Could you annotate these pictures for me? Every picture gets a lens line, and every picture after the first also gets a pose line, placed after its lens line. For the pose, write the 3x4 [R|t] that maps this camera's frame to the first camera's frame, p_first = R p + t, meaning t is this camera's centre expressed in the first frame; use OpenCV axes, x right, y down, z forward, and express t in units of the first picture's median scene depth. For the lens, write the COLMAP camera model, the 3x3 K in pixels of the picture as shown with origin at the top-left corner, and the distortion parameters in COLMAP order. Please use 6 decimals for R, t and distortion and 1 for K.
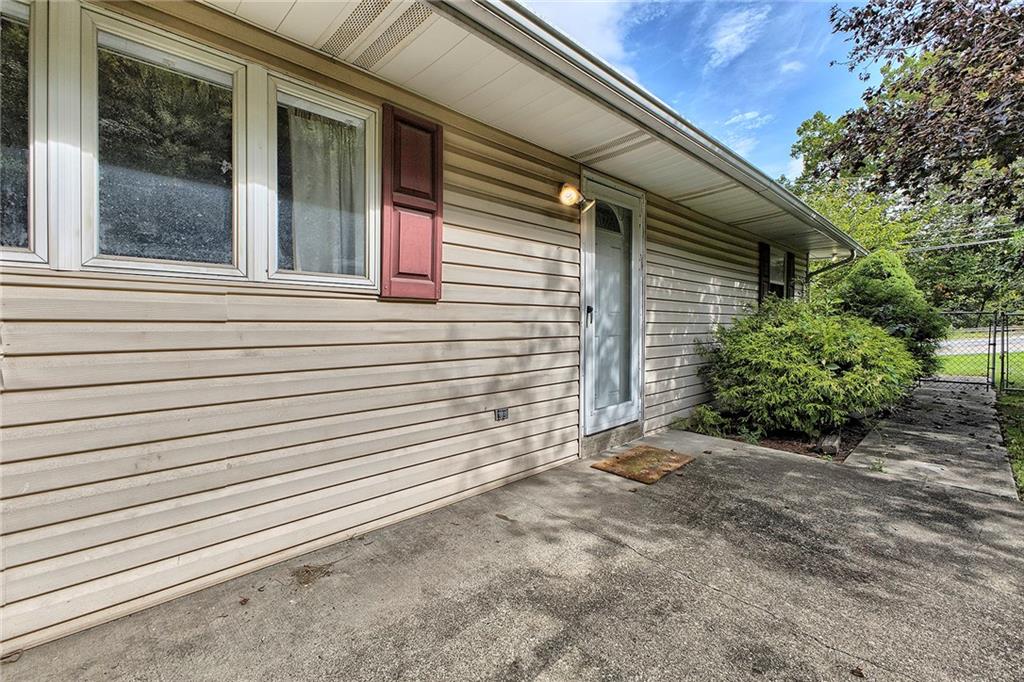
lens RADIAL K [[440.6, 0, 513.1], [0, 440.6, 326.0], [0, 0, 1]] dist [0.003949, 0.000280]
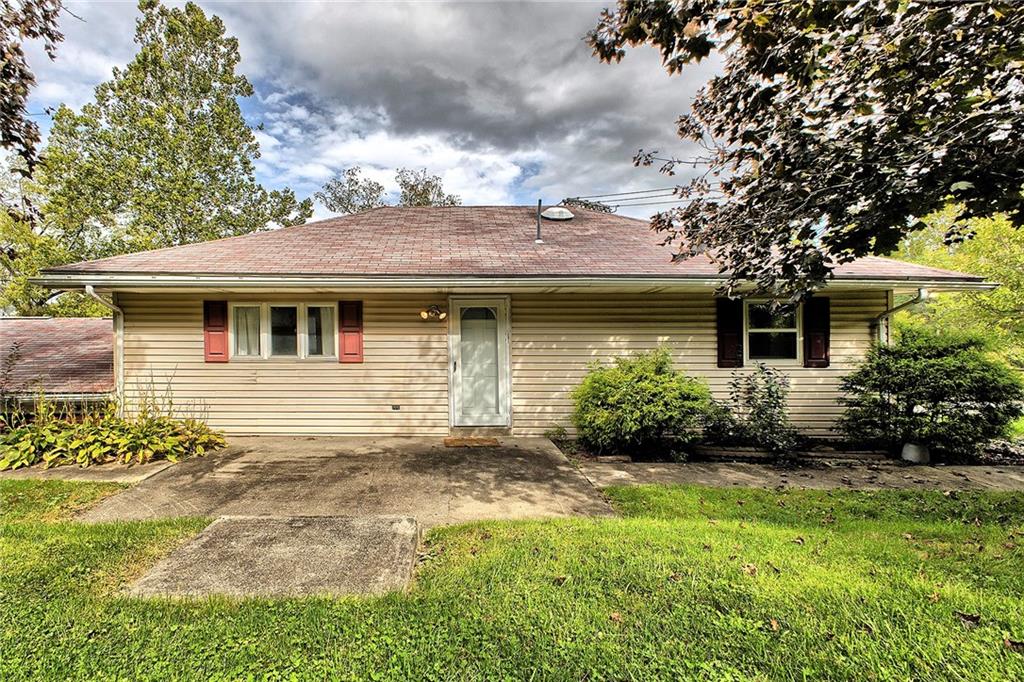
lens RADIAL K [[566.1, 0, 509.1], [0, 566.1, 340.1], [0, 0, 1]] dist [0.015425, 0.001367]
pose [[0.738755, 0.010292, -0.673896, 2.462244], [-0.005241, 0.999941, 0.009526, -0.198455], [0.673954, -0.003505, 0.738765, -0.856383]]
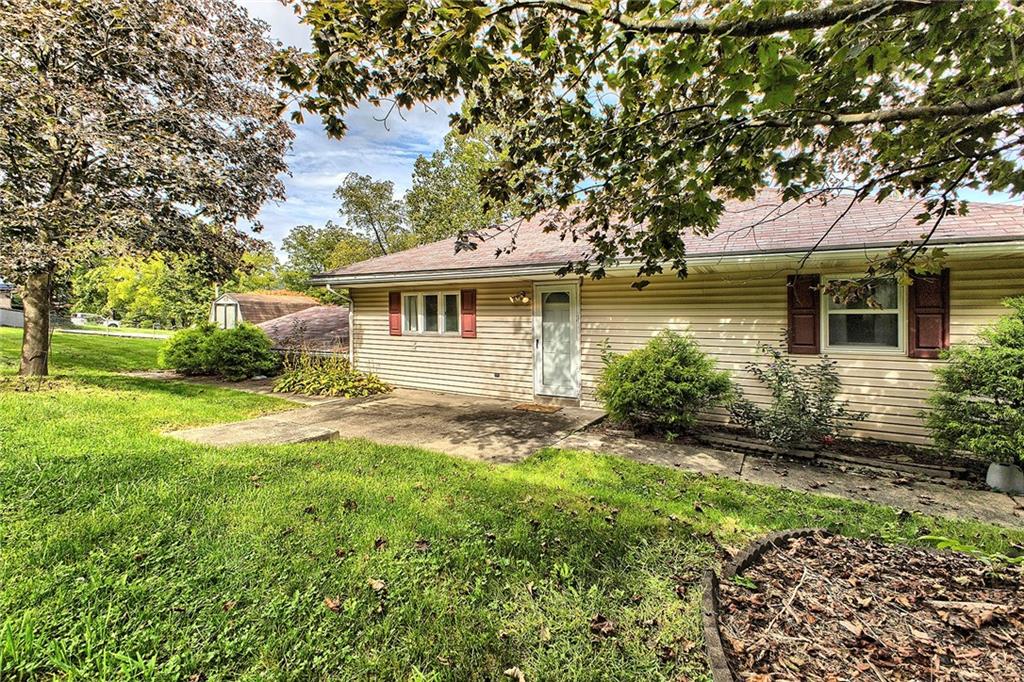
lens RADIAL K [[566.1, 0, 514.2], [0, 566.1, 332.9], [0, 0, 1]] dist [0.015425, 0.001367]
pose [[0.199446, 0.024628, -0.979599, 3.632211], [-0.013940, 0.999654, 0.022294, -0.169170], [0.979810, 0.009209, 0.199720, 0.330385]]
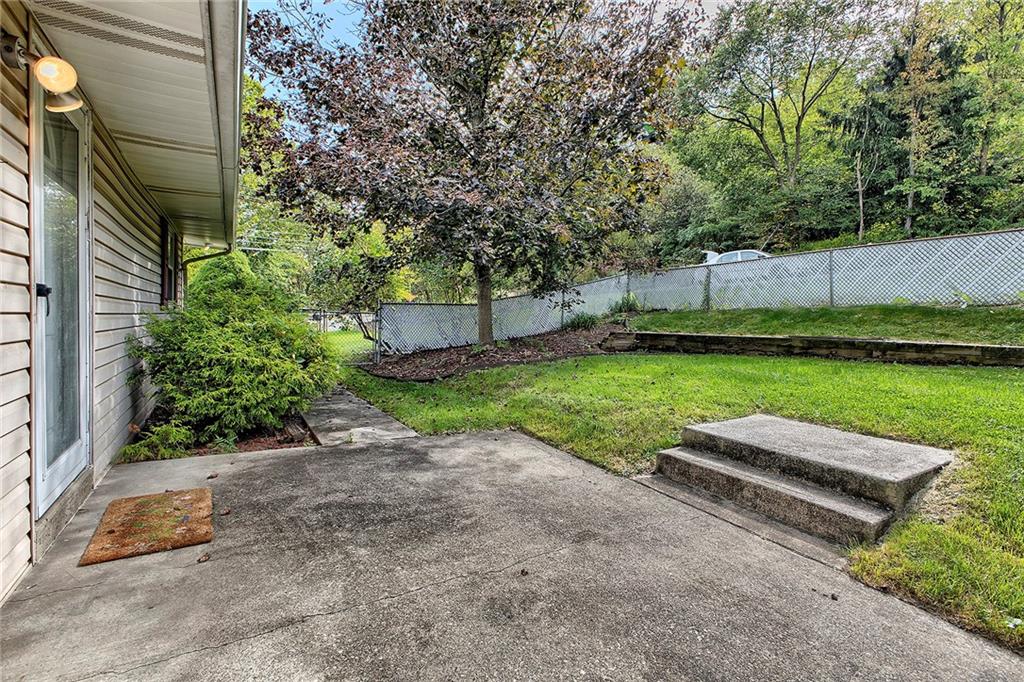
lens RADIAL K [[440.6, 0, 514.7], [0, 440.6, 336.4], [0, 0, 1]] dist [0.003949, 0.000280]
pose [[0.201561, -0.025648, 0.979140, -0.315526], [-0.026187, 0.999159, 0.031563, -0.017366], [-0.979126, -0.032002, 0.200720, 0.390833]]
